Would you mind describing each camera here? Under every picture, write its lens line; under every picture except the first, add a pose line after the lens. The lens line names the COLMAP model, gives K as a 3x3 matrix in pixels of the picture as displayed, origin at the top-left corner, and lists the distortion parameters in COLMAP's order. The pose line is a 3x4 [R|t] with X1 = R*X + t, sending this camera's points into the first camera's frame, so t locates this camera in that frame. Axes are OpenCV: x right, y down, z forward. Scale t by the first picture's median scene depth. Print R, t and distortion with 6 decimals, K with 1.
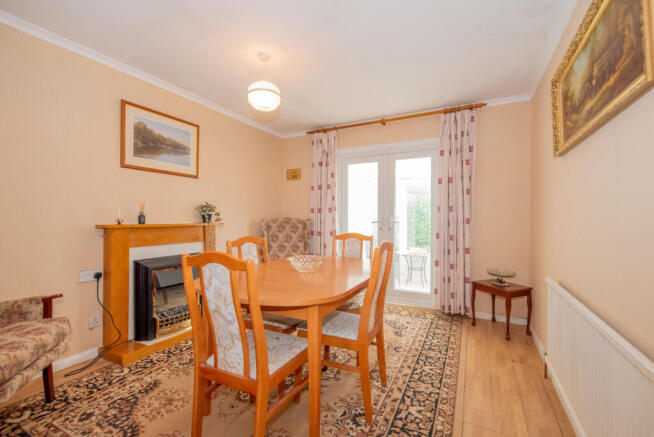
lens RADIAL K [[288.0, 0, 326.6], [0, 288.0, 216.7], [0, 0, 1]] dist [-0.005922, -0.002285]
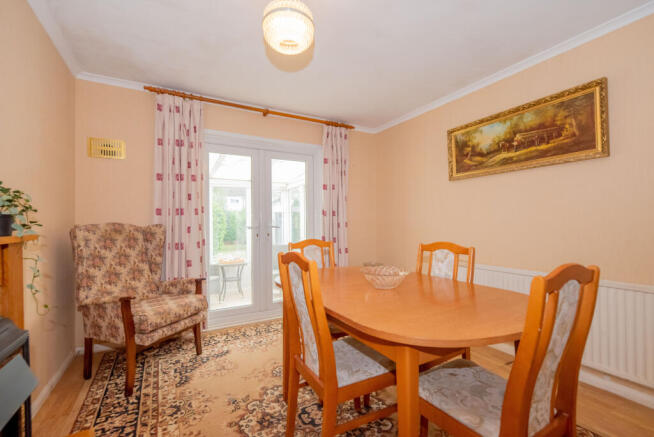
lens RADIAL K [[288.0, 0, 327.9], [0, 288.0, 219.9], [0, 0, 1]] dist [-0.005922, -0.002285]
pose [[0.531323, 0.004455, 0.847158, -0.407125], [0.007263, 0.999925, -0.009814, 0.006419], [-0.847138, 0.011367, 0.531251, 0.349409]]
